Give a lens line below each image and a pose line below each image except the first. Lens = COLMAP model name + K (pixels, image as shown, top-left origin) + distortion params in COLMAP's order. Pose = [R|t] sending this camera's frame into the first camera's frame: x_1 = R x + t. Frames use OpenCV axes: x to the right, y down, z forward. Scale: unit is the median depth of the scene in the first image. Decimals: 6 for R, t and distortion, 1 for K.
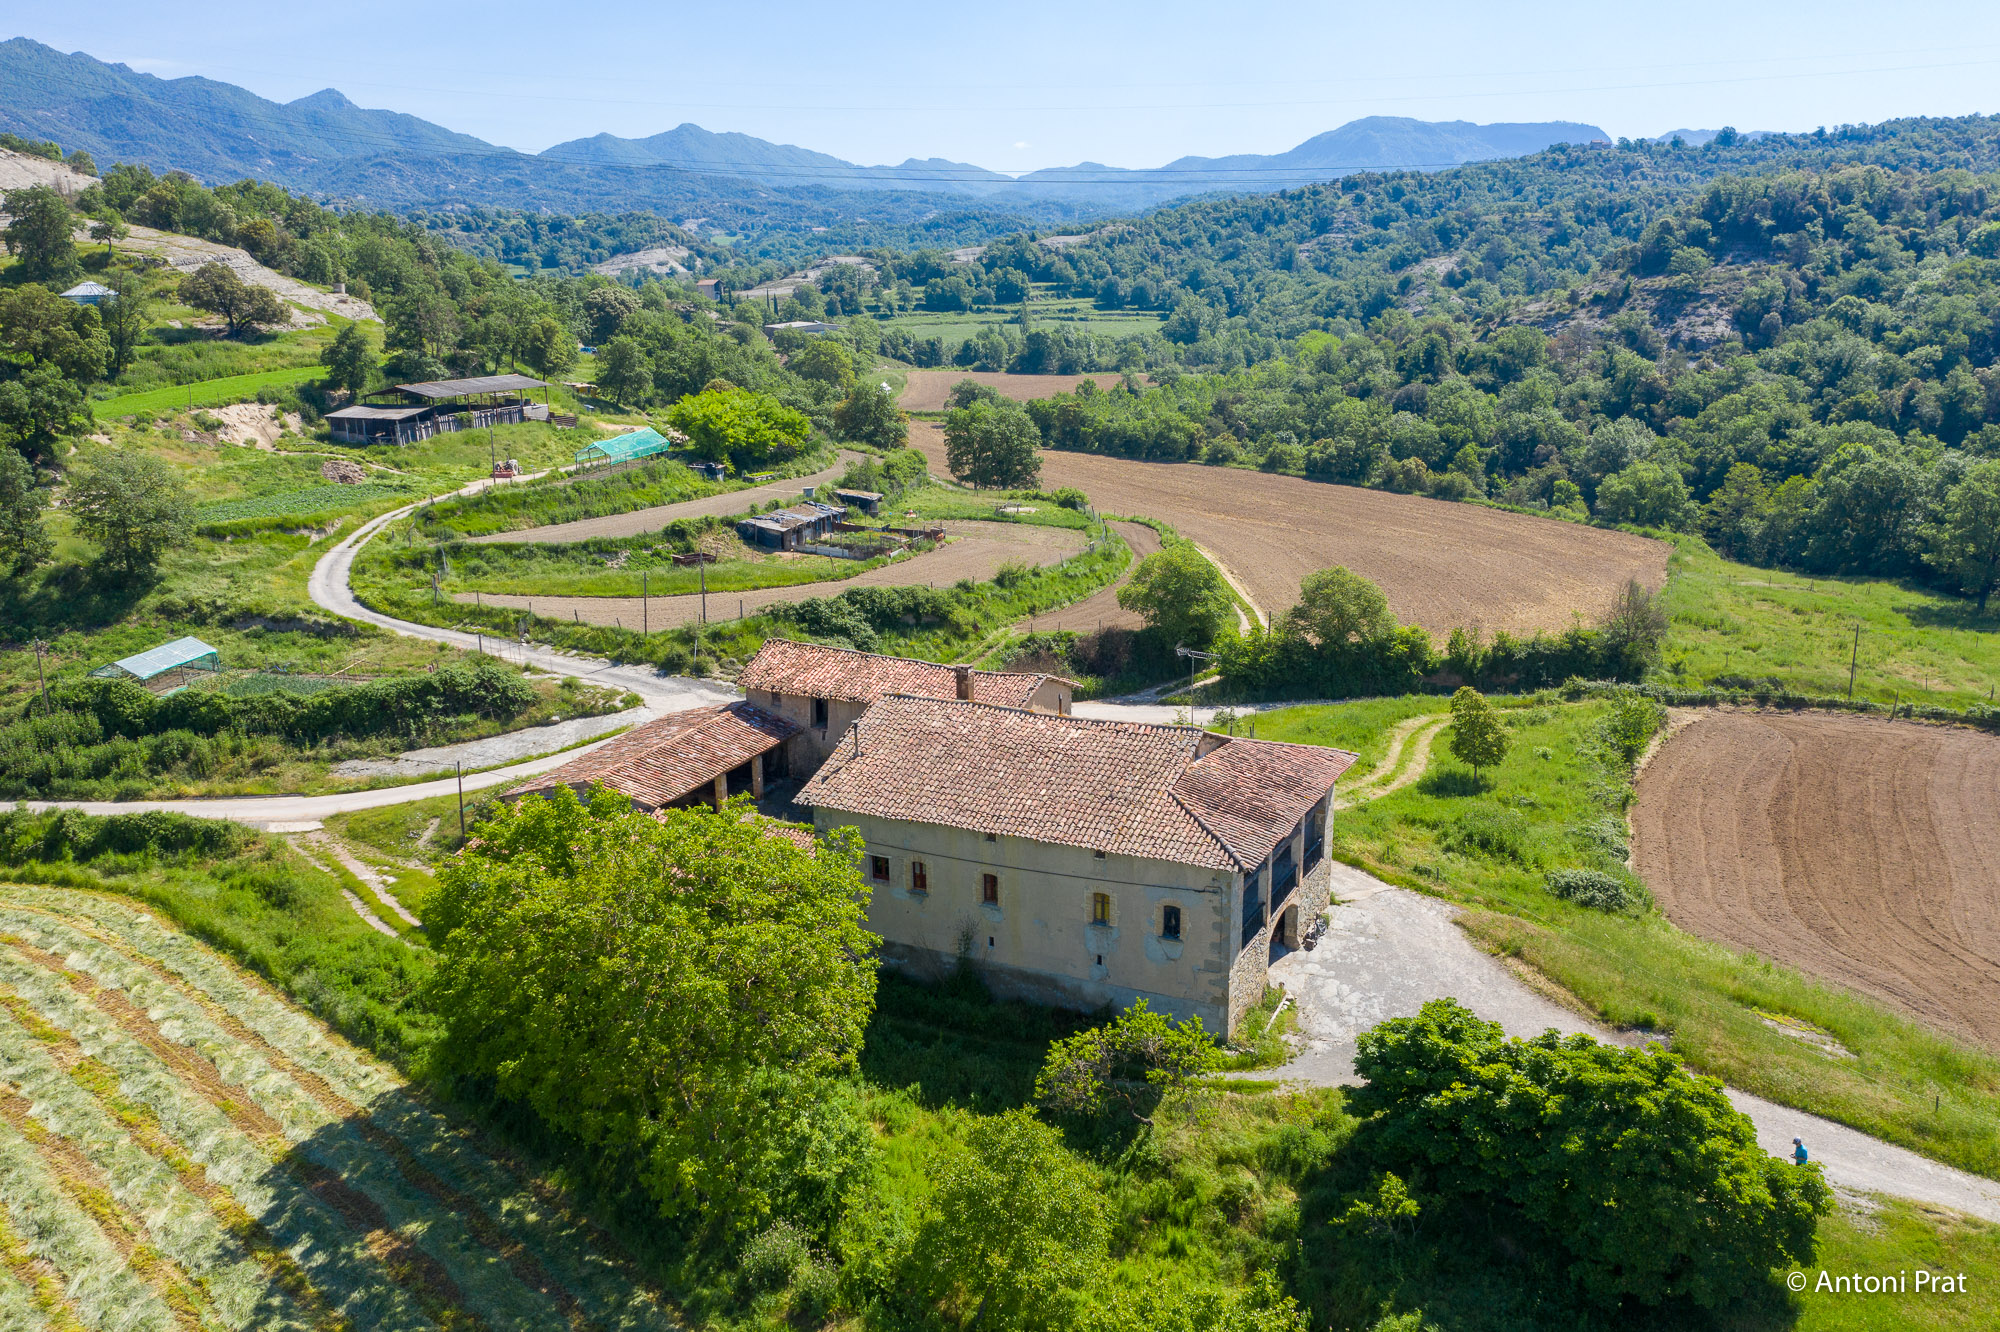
lens RADIAL K [[1576.6, 0, 1009.4], [0, 1576.6, 666.2], [0, 0, 1]] dist [-0.027738, 0.013237]
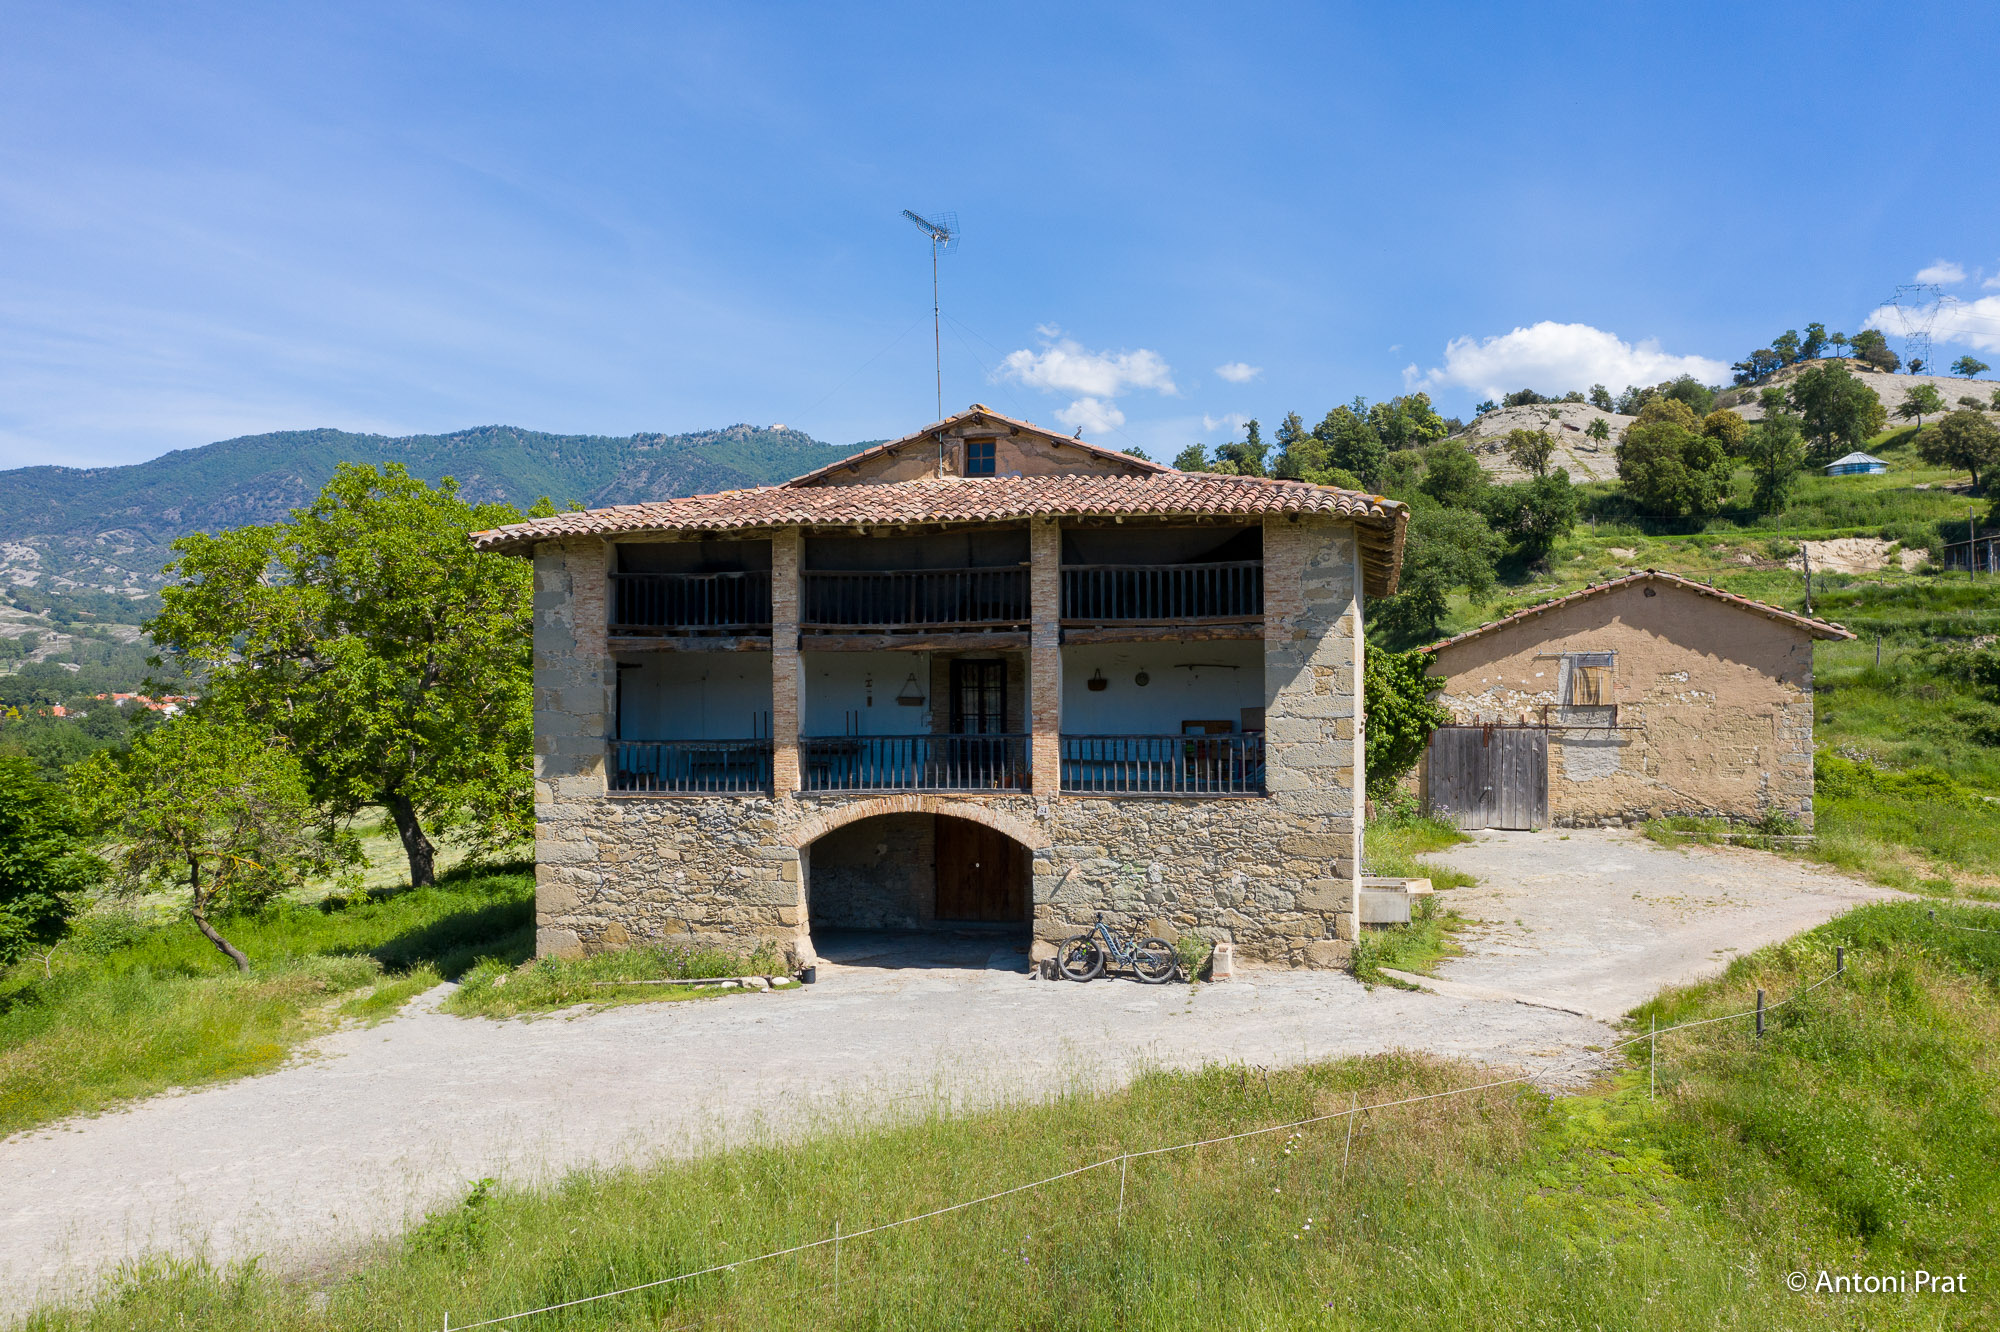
lens RADIAL K [[1576.6, 0, 998.0], [0, 1576.6, 668.8], [0, 0, 1]] dist [-0.027738, 0.013237]
pose [[0.230477, 0.002294, -0.973075, 0.333889], [-0.234341, 0.970697, -0.053216, 0.081555], [0.944439, 0.240297, 0.224261, 0.550744]]
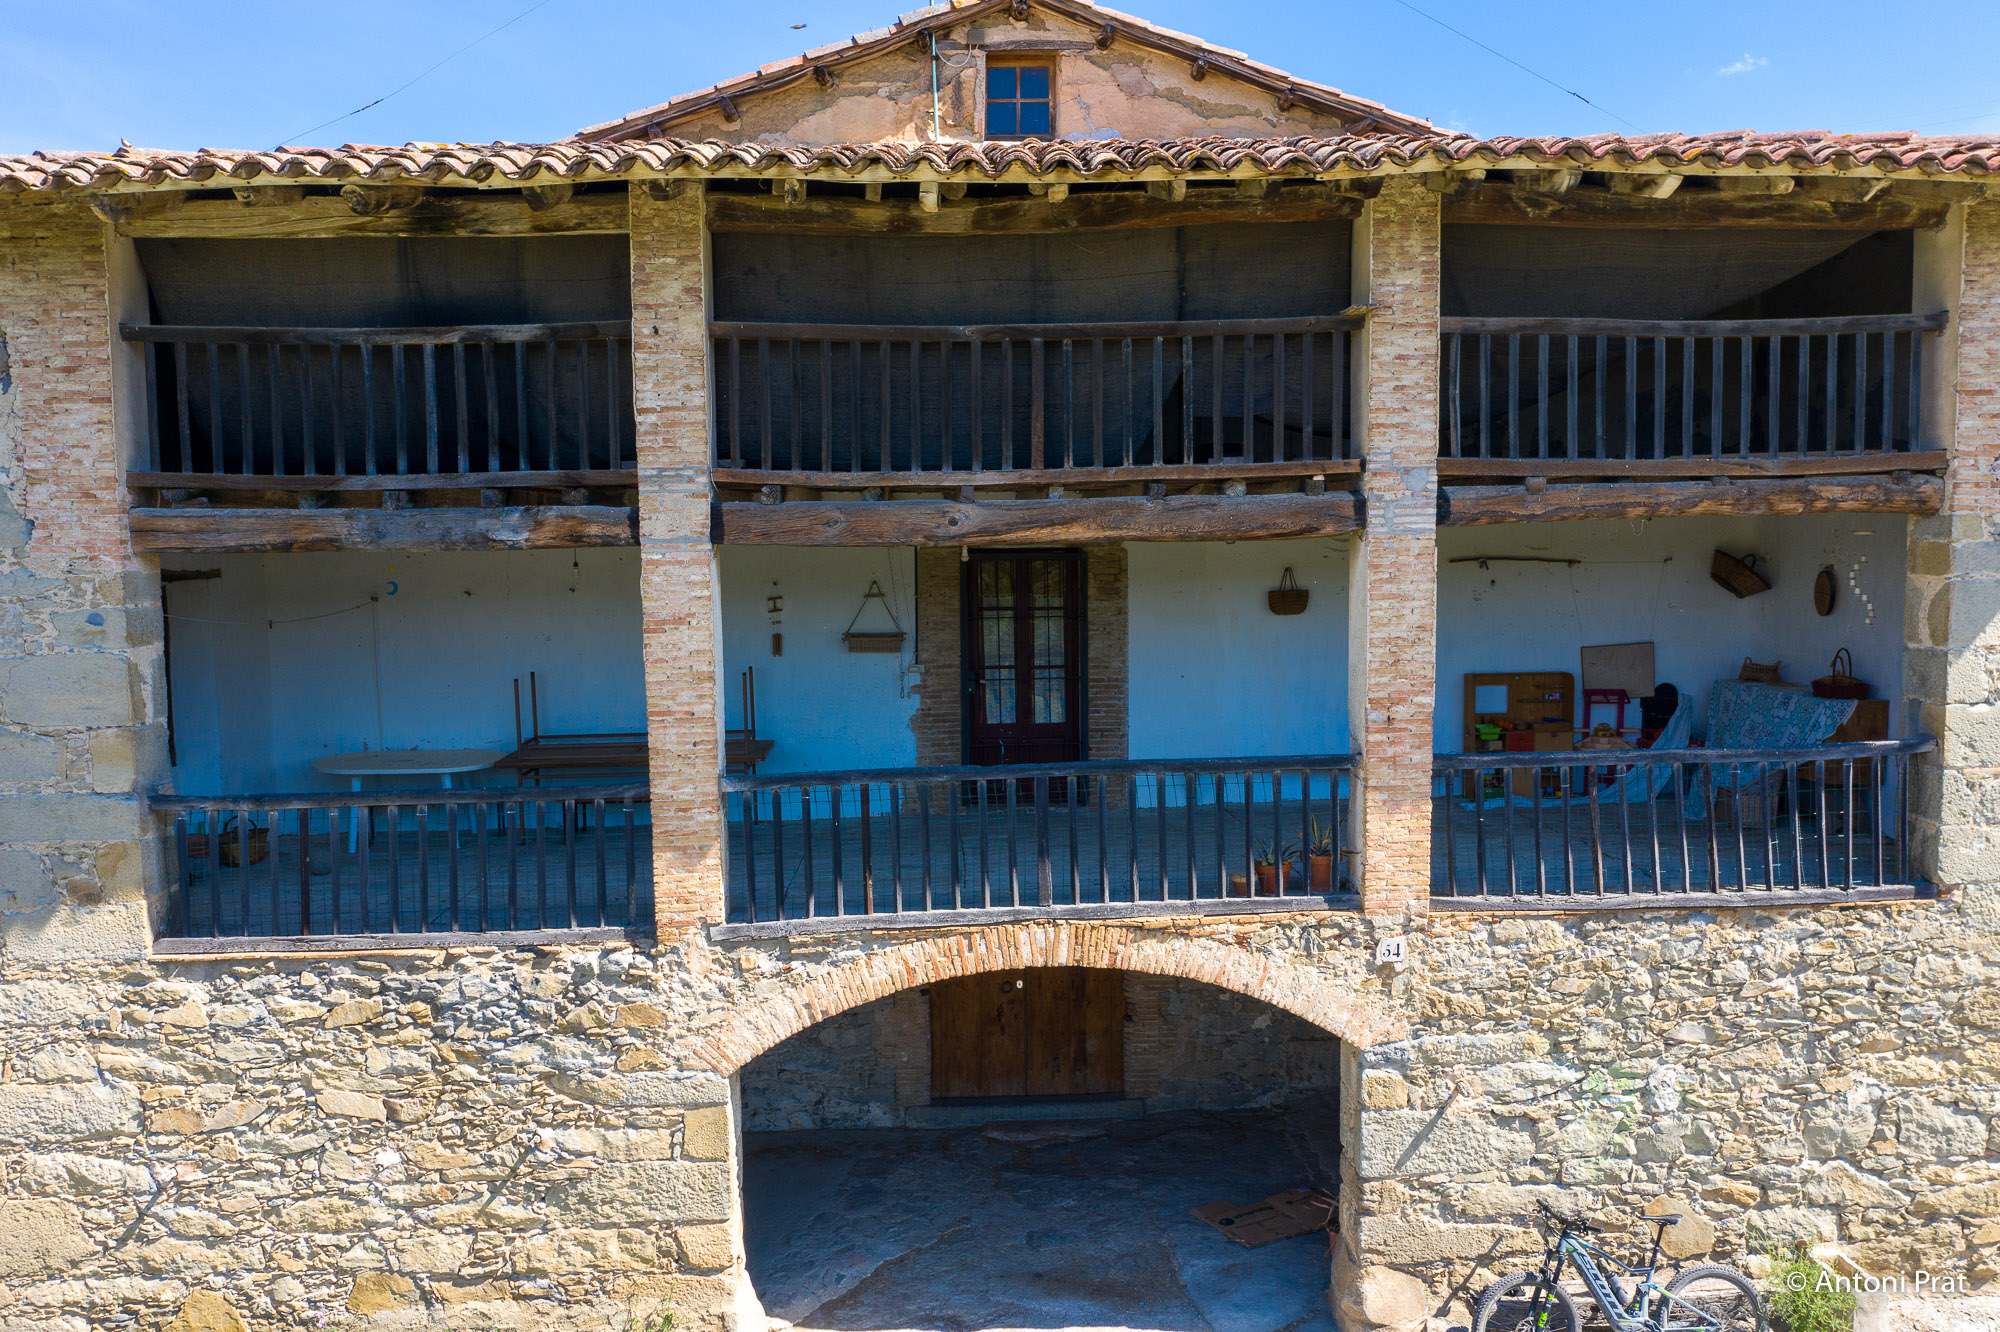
lens RADIAL K [[1576.6, 0, 997.8], [0, 1576.6, 673.4], [0, 0, 1]] dist [-0.027738, 0.013237]
pose [[0.482102, 0.087661, -0.871719, 0.179284], [-0.204999, 0.978648, -0.014960, 0.078279], [0.851794, 0.185914, 0.489778, 0.547289]]
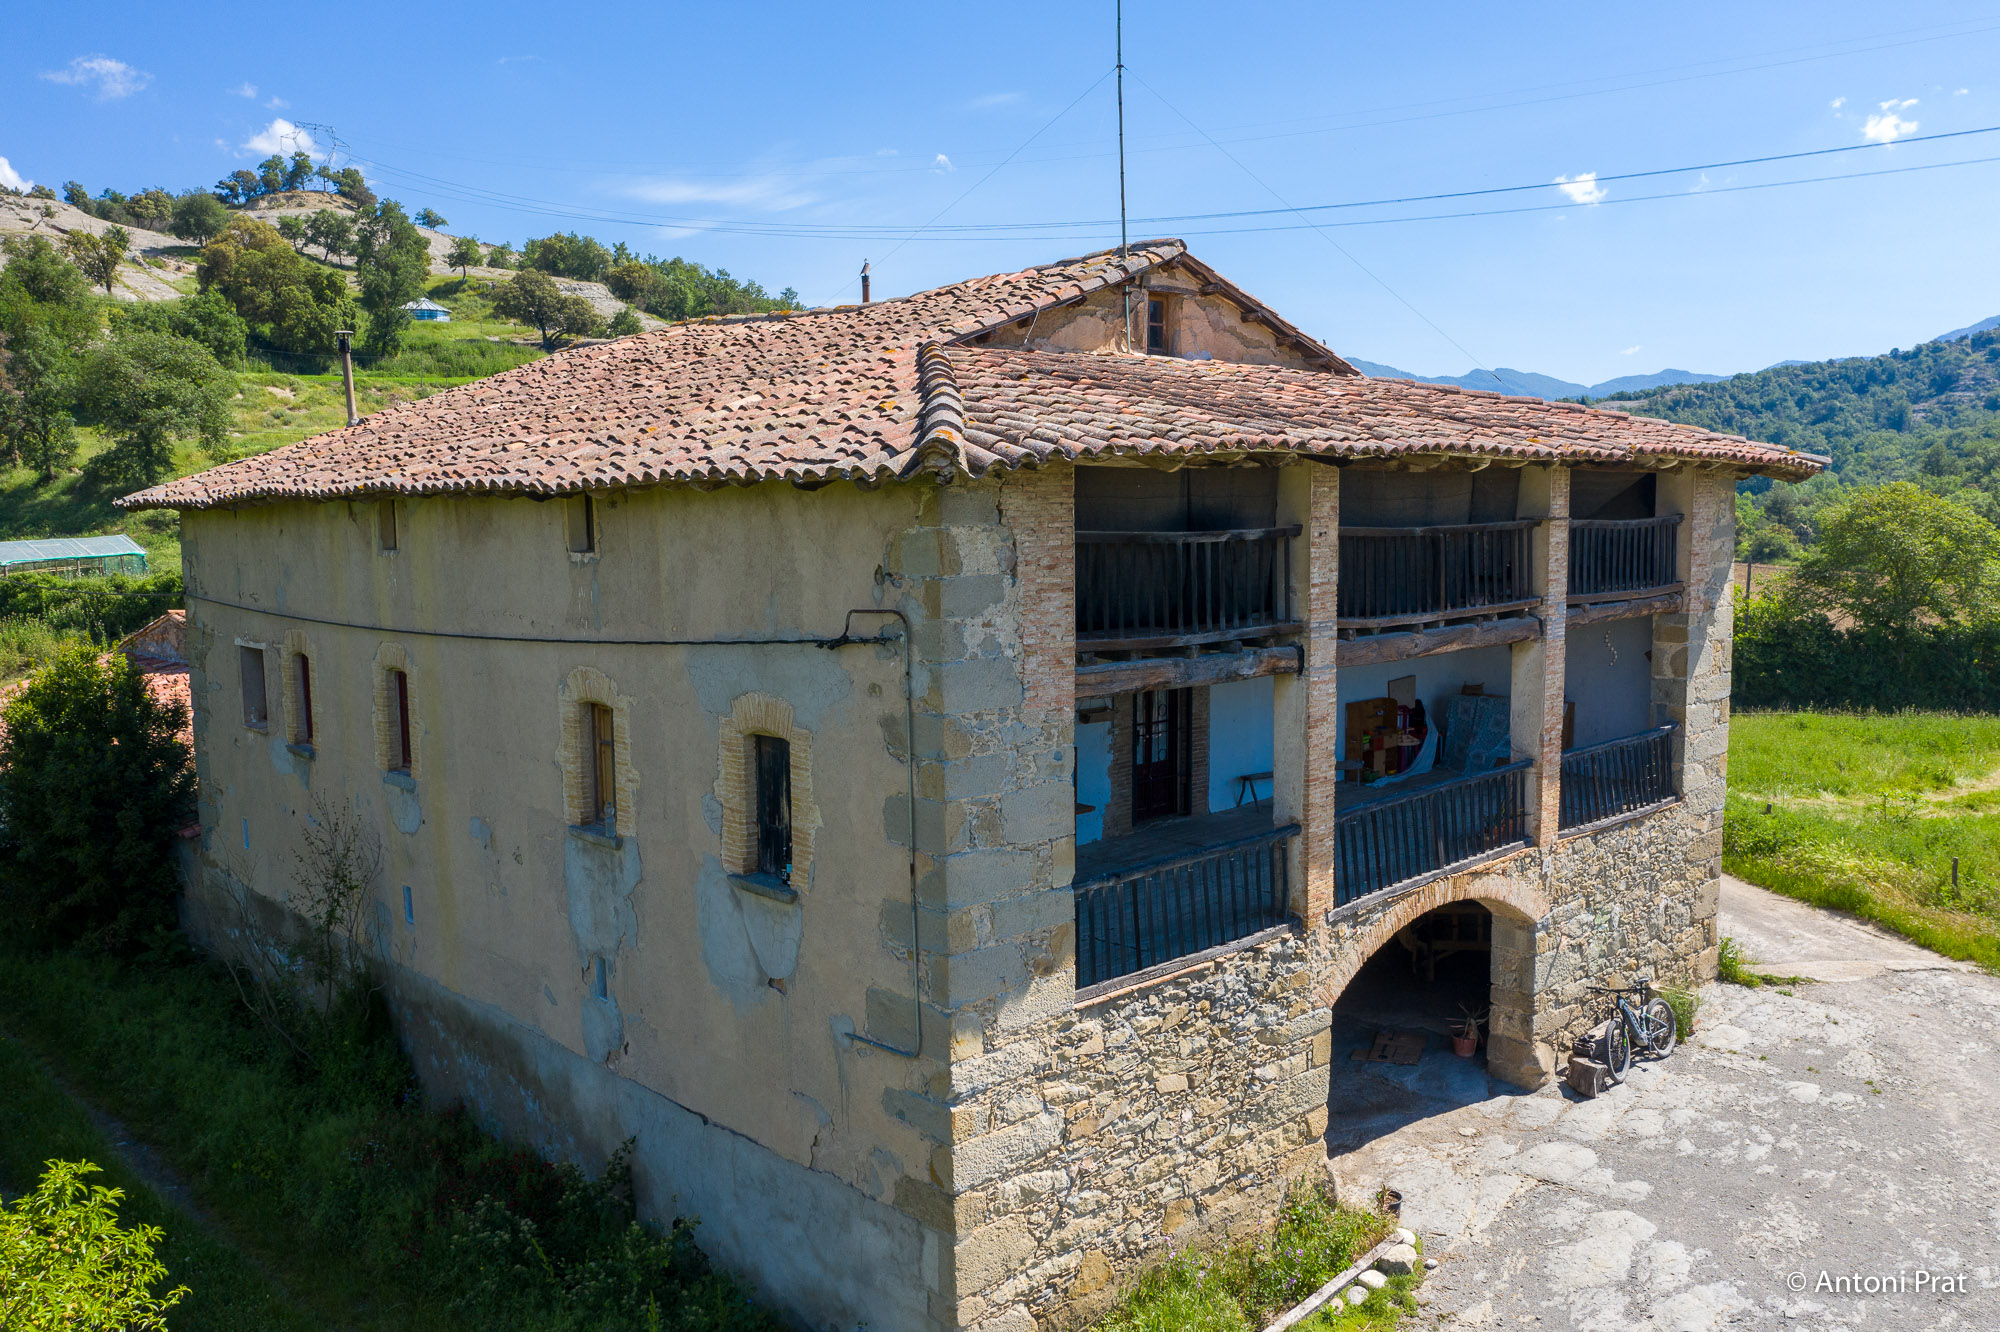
lens RADIAL K [[1576.6, 0, 1003.5], [0, 1576.6, 671.5], [0, 0, 1]] dist [-0.027738, 0.013237]
pose [[0.938718, 0.040433, -0.342307, 0.115704], [-0.085046, 0.989562, -0.116337, 0.091607], [0.334030, 0.138319, 0.932358, 0.440022]]
